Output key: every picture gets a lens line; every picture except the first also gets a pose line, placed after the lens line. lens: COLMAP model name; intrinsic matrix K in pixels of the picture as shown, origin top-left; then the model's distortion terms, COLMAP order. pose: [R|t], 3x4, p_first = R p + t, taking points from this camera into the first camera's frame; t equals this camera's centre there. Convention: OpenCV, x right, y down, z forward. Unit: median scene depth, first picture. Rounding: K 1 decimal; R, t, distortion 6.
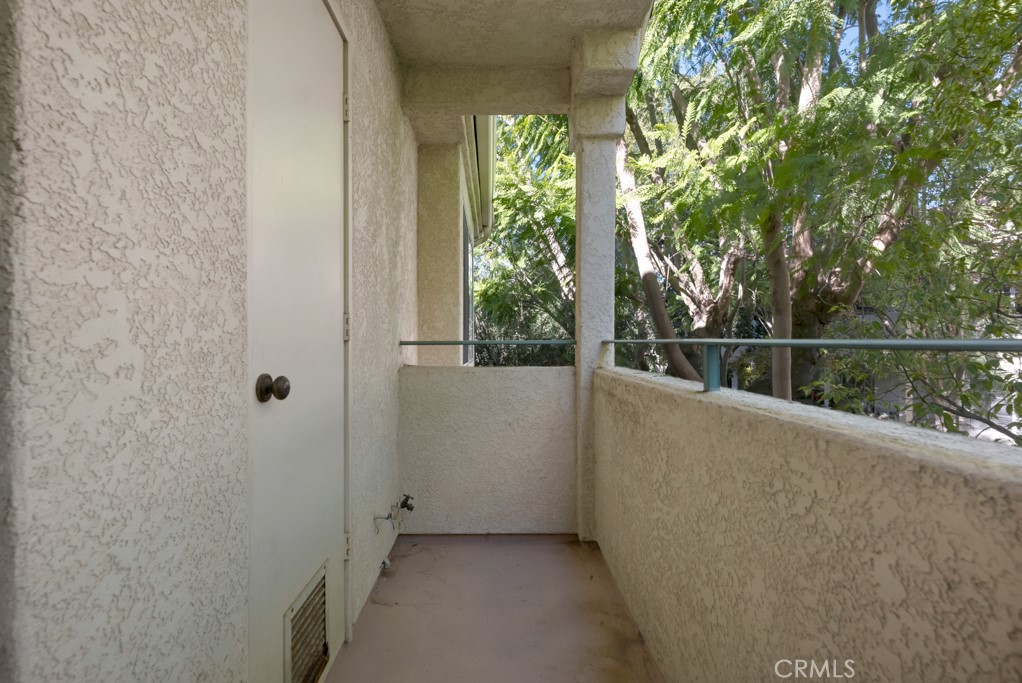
lens RADIAL K [[460.5, 0, 507.5], [0, 460.5, 342.9], [0, 0, 1]] dist [0.009218, -0.000339]
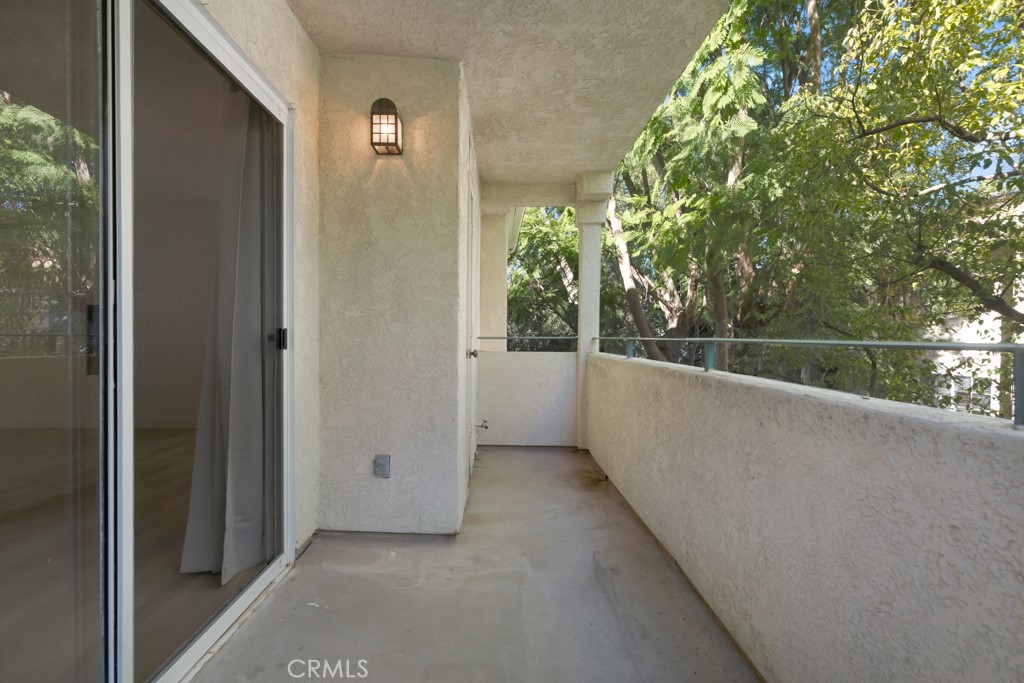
lens RADIAL K [[461.4, 0, 508.5], [0, 461.4, 342.9], [0, 0, 1]] dist [0.009218, -0.000339]
pose [[0.999928, 0.008156, -0.008749, -0.055184], [-0.008066, 0.999914, 0.010307, -0.000018], [0.008833, -0.010236, 0.999909, -0.421086]]
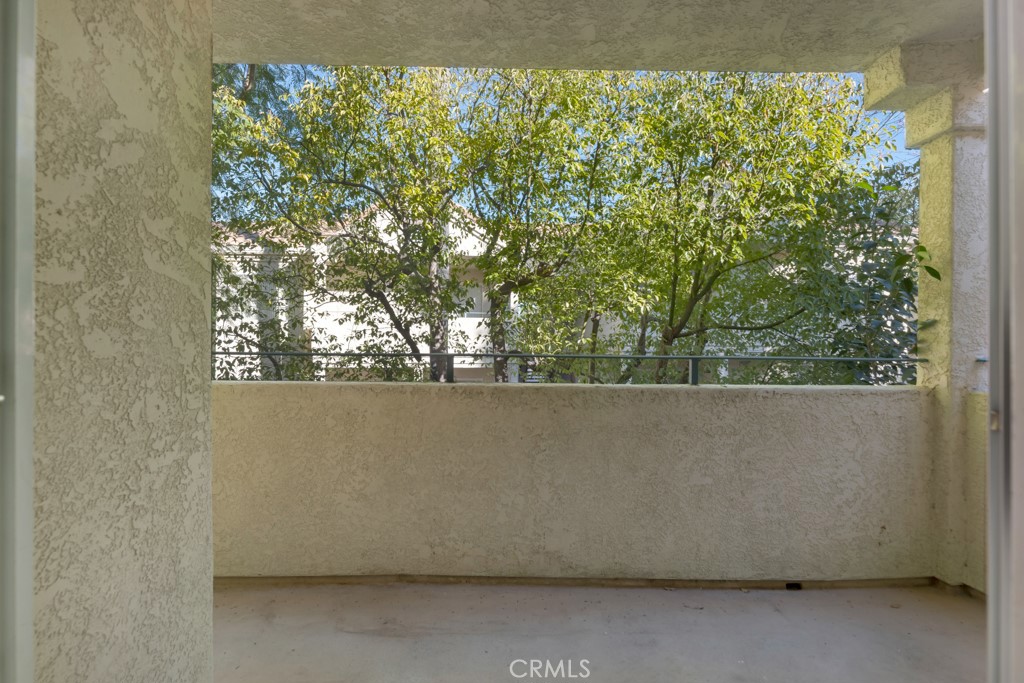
lens RADIAL K [[461.4, 0, 508.5], [0, 461.4, 342.9], [0, 0, 1]] dist [0.009218, -0.000339]
pose [[0.021050, 0.004797, 0.999767, -0.365747], [-0.005331, 0.999975, -0.004686, -0.010496], [-0.999764, -0.005231, 0.021075, -0.057781]]
